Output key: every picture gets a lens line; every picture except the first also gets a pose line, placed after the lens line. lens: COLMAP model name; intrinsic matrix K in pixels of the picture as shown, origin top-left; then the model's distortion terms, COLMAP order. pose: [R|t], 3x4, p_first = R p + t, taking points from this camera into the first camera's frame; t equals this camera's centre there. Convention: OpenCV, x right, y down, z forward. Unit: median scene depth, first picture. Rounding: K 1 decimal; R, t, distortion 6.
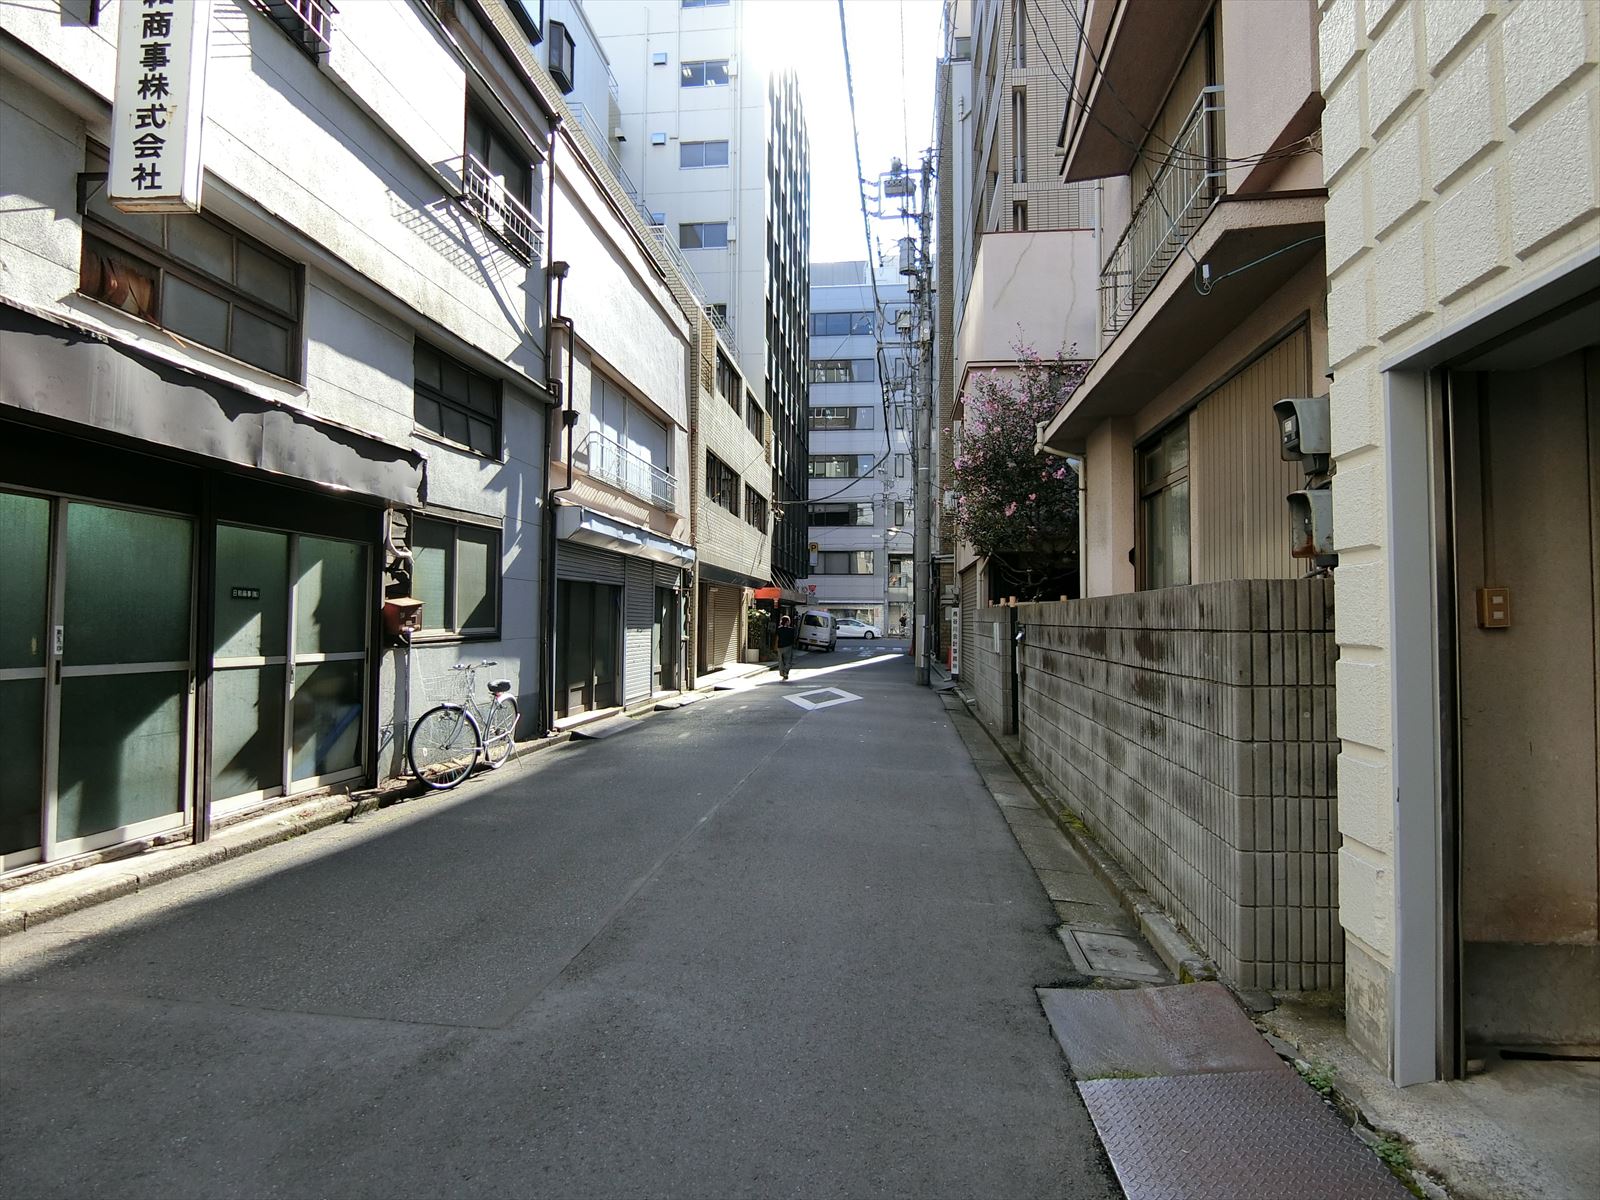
lens RADIAL K [[900.8, 0, 798.2], [0, 900.8, 592.4], [0, 0, 1]] dist [-0.017548, -0.003973]
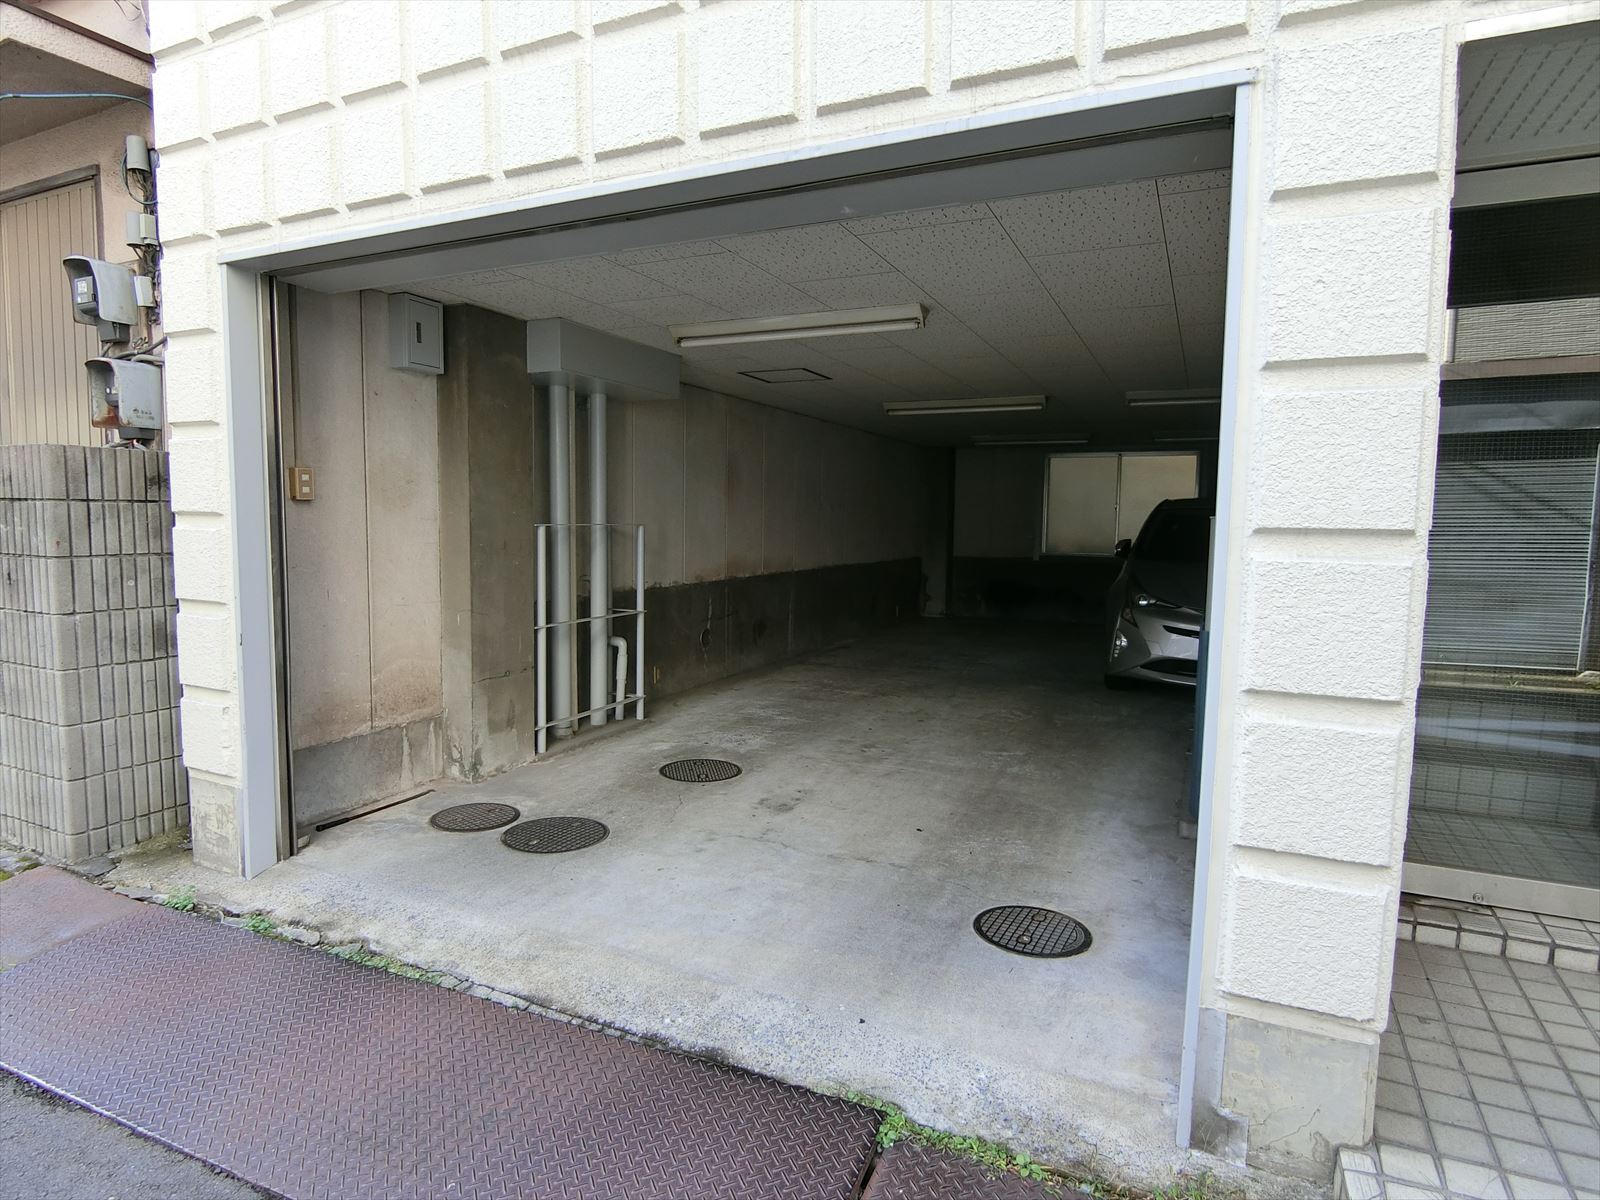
lens RADIAL K [[900.8, 0, 792.1], [0, 900.8, 602.5], [0, 0, 1]] dist [-0.017548, -0.003973]
pose [[0.313622, -0.078130, 0.946328, -0.184744], [-0.051337, 0.993756, 0.099059, 0.021920], [-0.948159, -0.079649, 0.307653, -0.038948]]
